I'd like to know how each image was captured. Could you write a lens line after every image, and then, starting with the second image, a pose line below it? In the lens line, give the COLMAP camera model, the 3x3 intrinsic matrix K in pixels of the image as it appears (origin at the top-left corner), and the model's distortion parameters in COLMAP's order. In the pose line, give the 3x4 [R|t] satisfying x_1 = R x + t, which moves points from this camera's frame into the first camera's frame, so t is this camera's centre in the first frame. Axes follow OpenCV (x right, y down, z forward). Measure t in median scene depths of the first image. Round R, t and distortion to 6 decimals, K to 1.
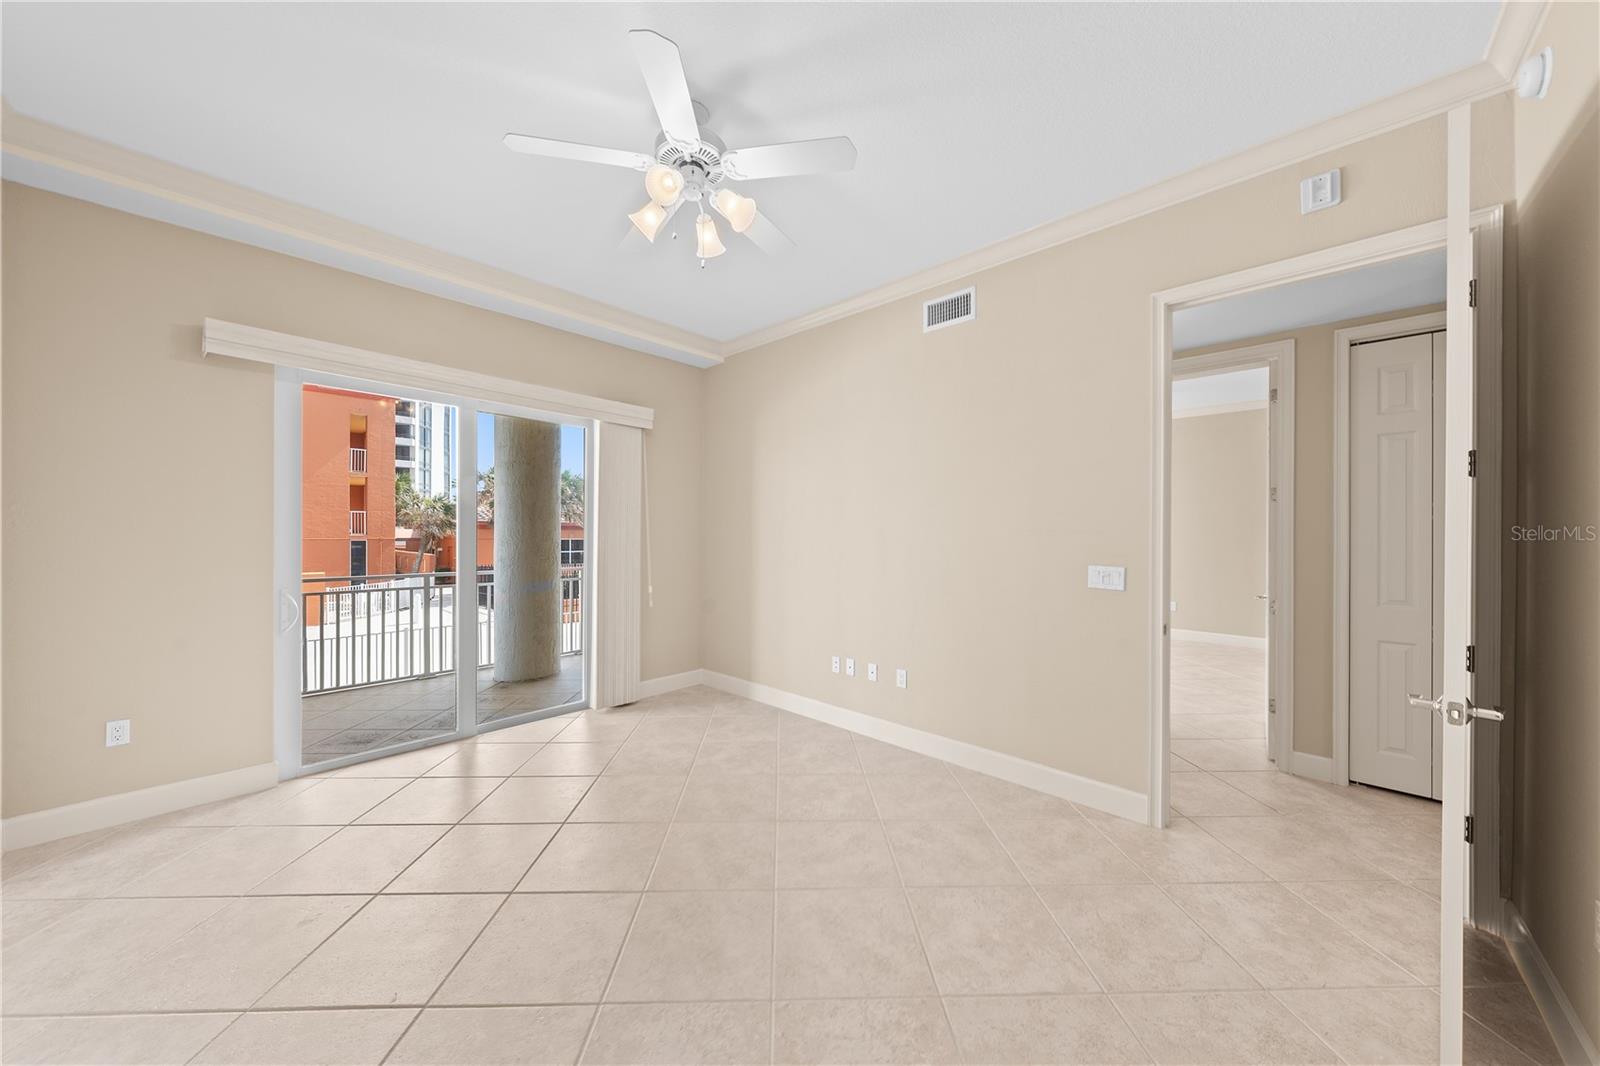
lens RADIAL K [[547.6, 0, 796.5], [0, 547.6, 533.4], [0, 0, 1]] dist [-0.000871, 0.000643]
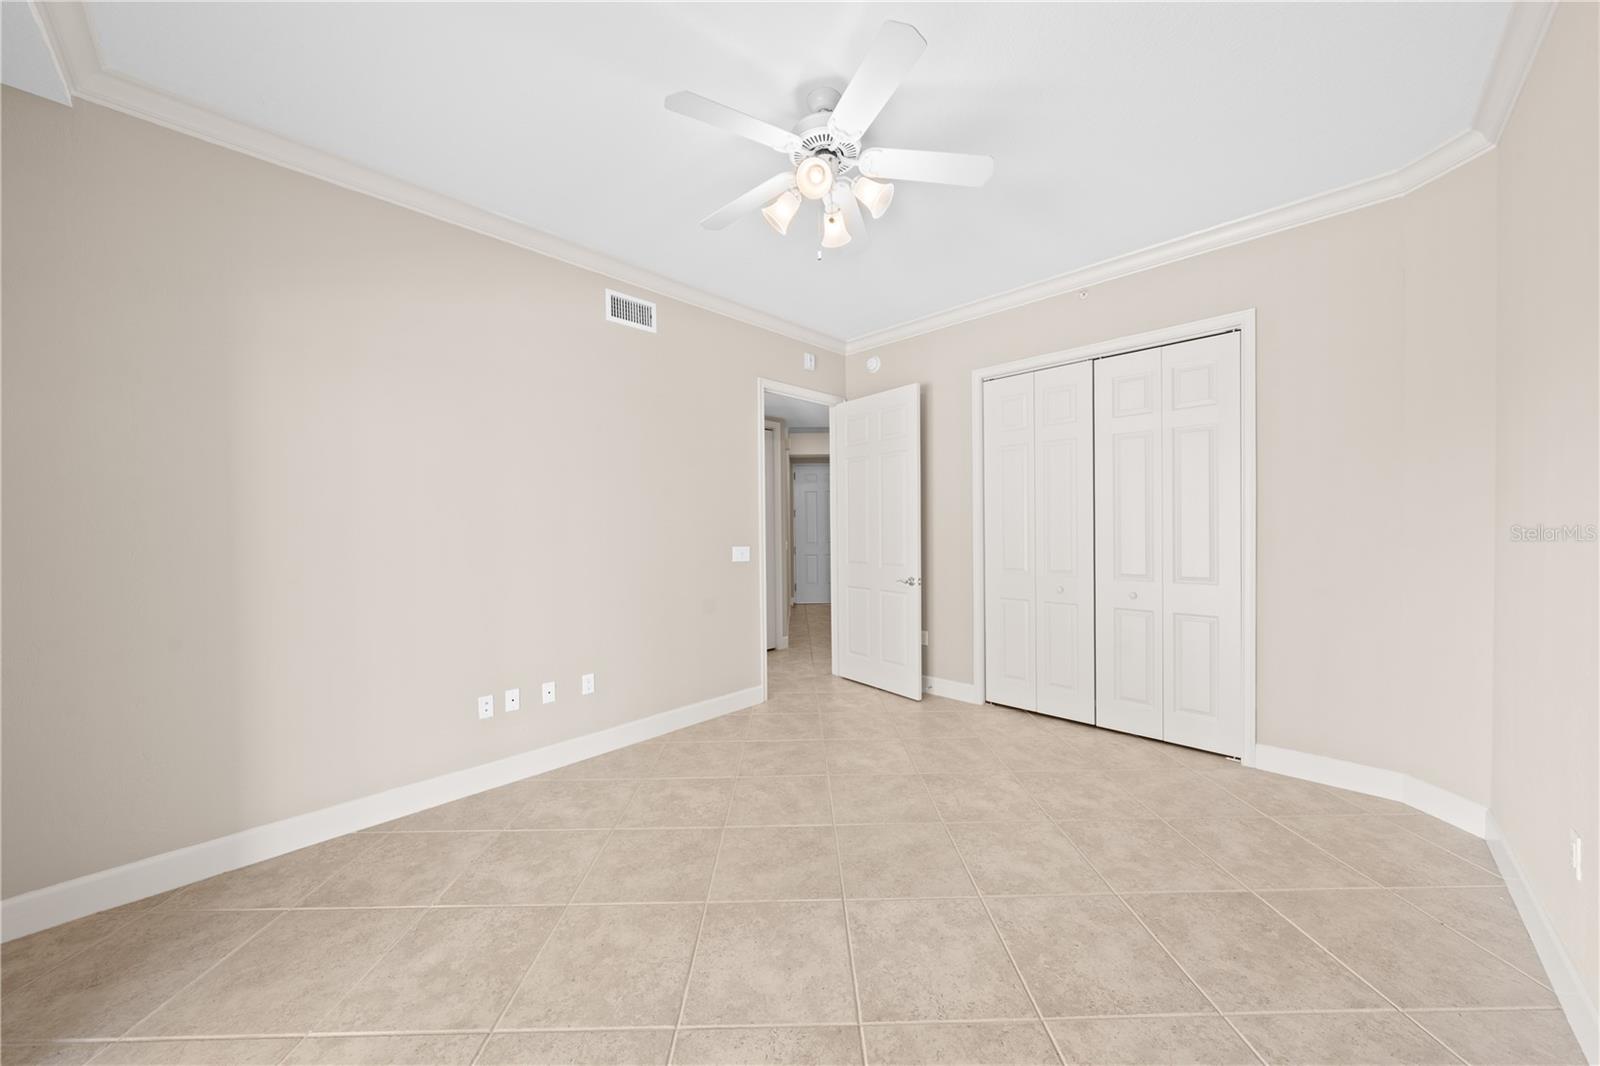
lens RADIAL K [[554.3, 0, 805.9], [0, 554.3, 533.6], [0, 0, 1]] dist [-0.000552, 0.000116]
pose [[0.005869, -0.017815, 0.999824, -0.817918], [0.012221, 0.999768, 0.017743, -0.000036], [-0.999908, 0.012115, 0.006085, 0.697213]]
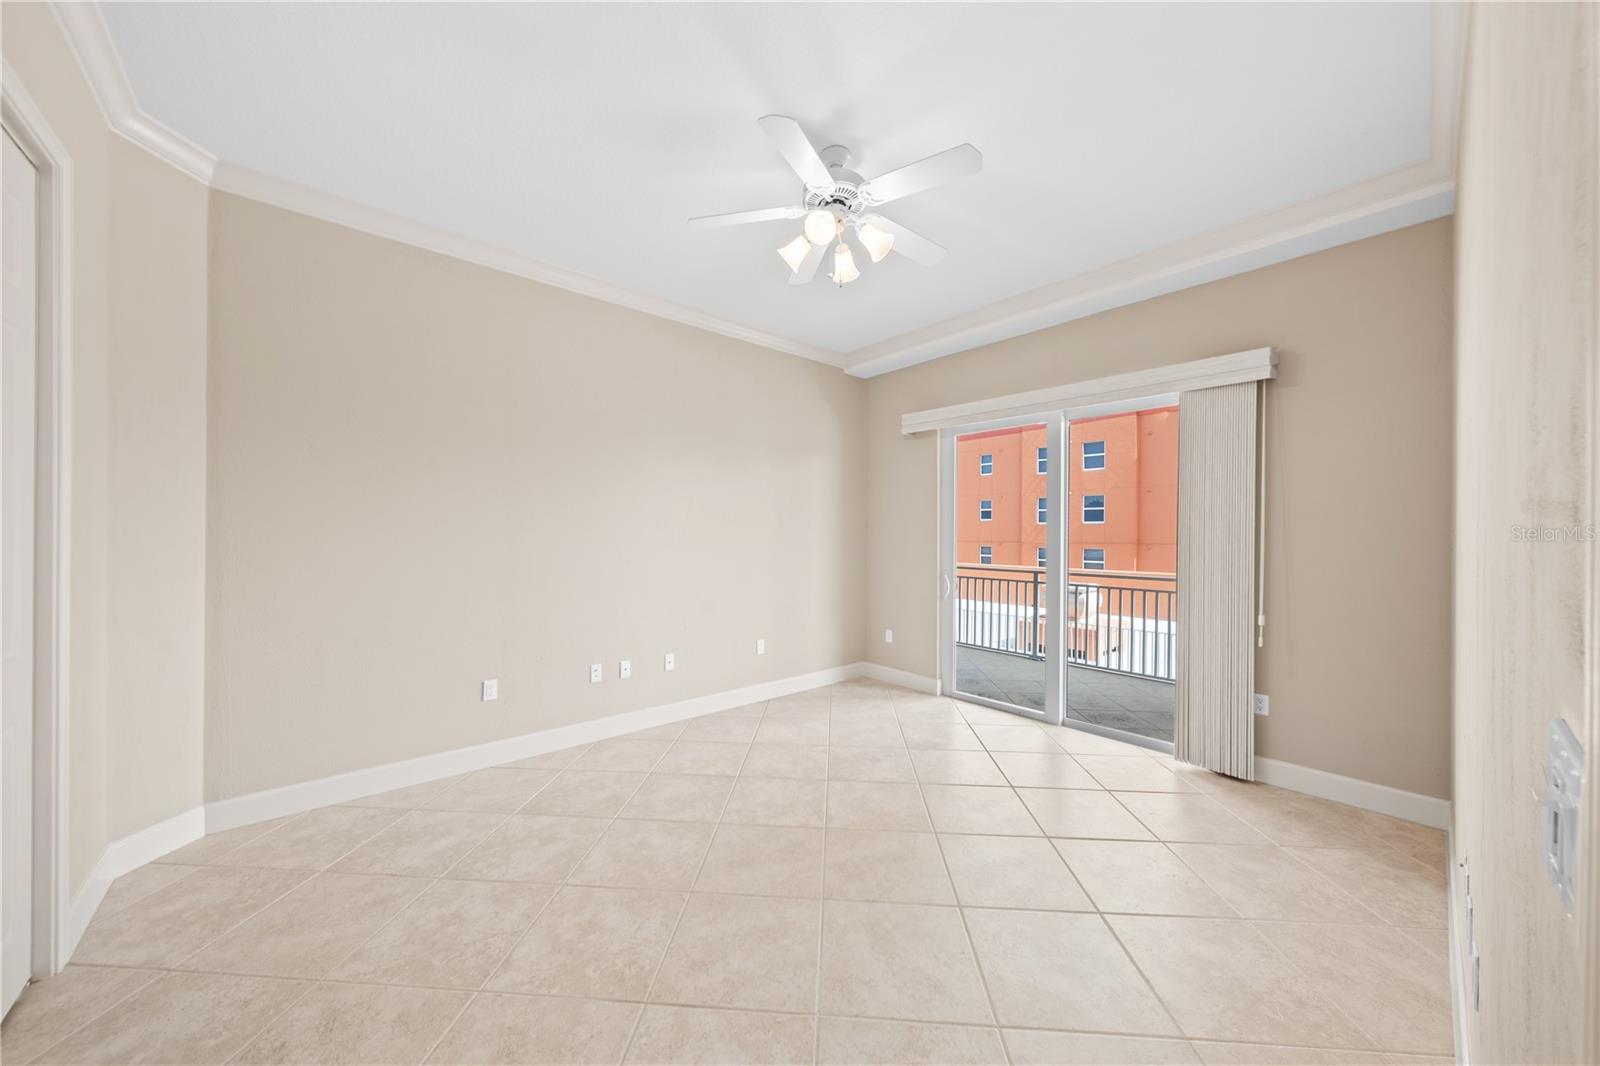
lens RADIAL K [[547.6, 0, 796.5], [0, 547.6, 533.4], [0, 0, 1]] dist [-0.000871, 0.000643]
pose [[-0.099339, -0.009372, -0.995010, 0.623074], [-0.006296, 0.999942, -0.008790, 0.009719], [0.995034, 0.005392, -0.099392, 0.699077]]
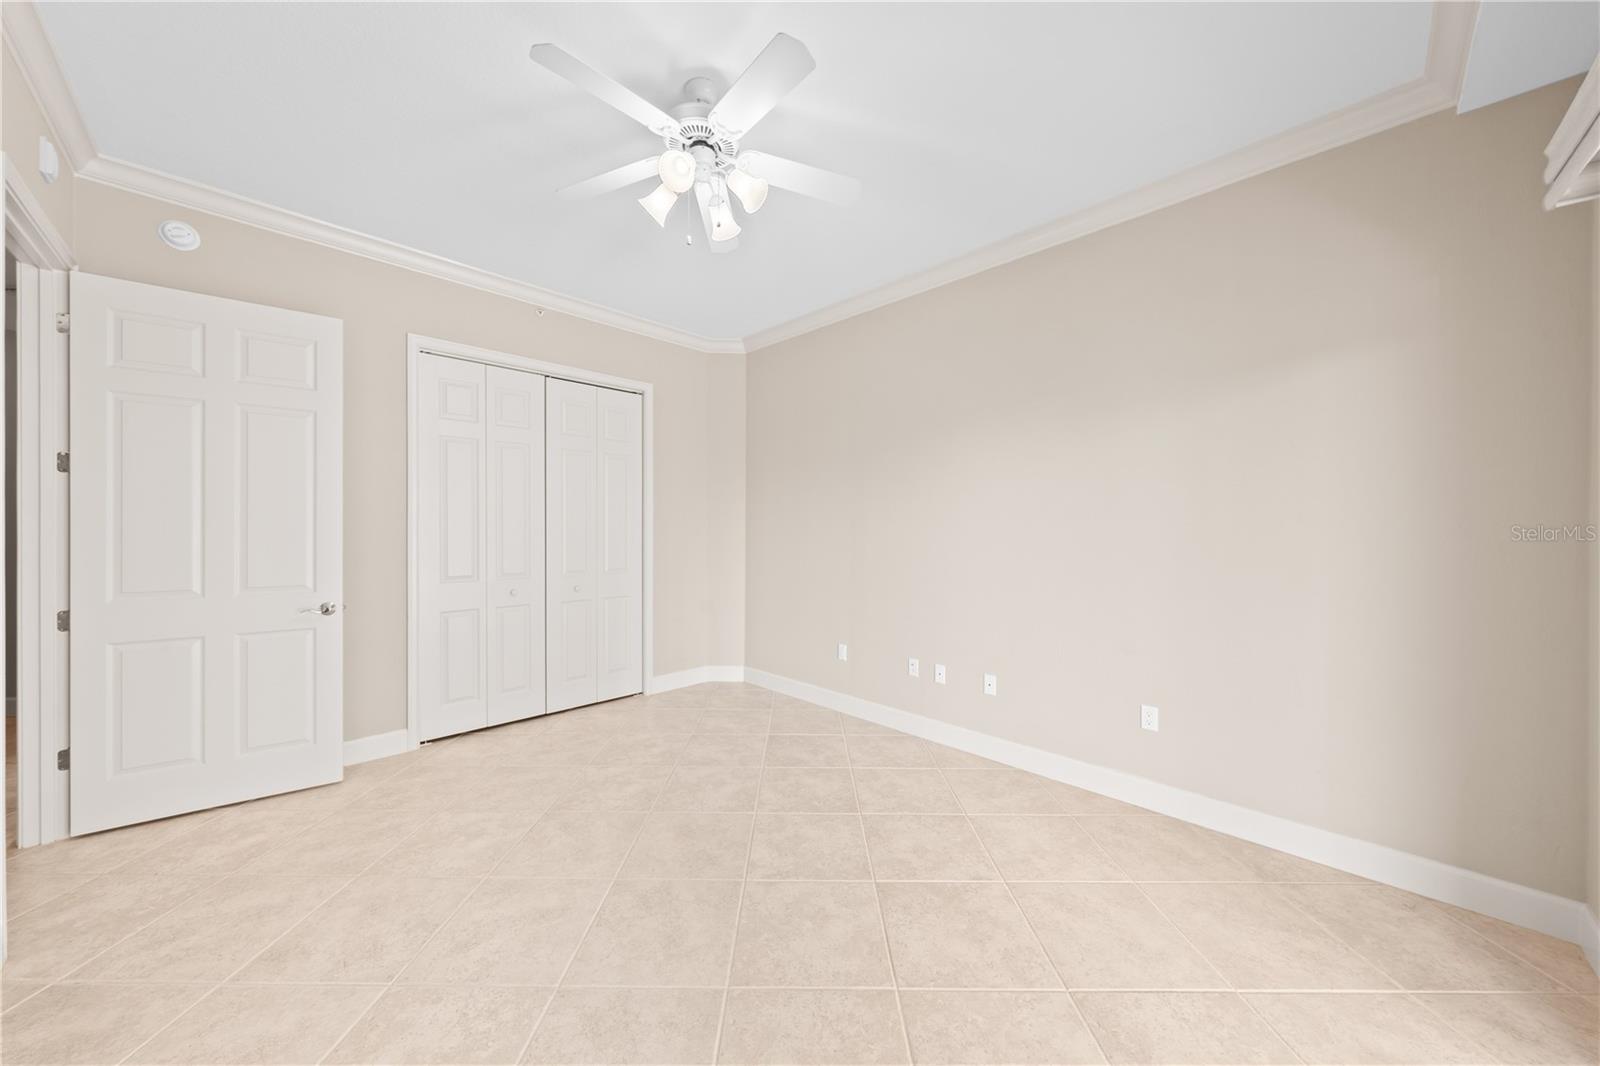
lens RADIAL K [[549.1, 0, 801.1], [0, 549.1, 536.3], [0, 0, 1]] dist [-0.000266, 0.000062]
pose [[-0.999674, -0.009938, 0.023522, -0.265383], [-0.009583, 0.999839, 0.015146, 0.002867], [-0.023668, 0.014916, -0.999609, 1.327908]]
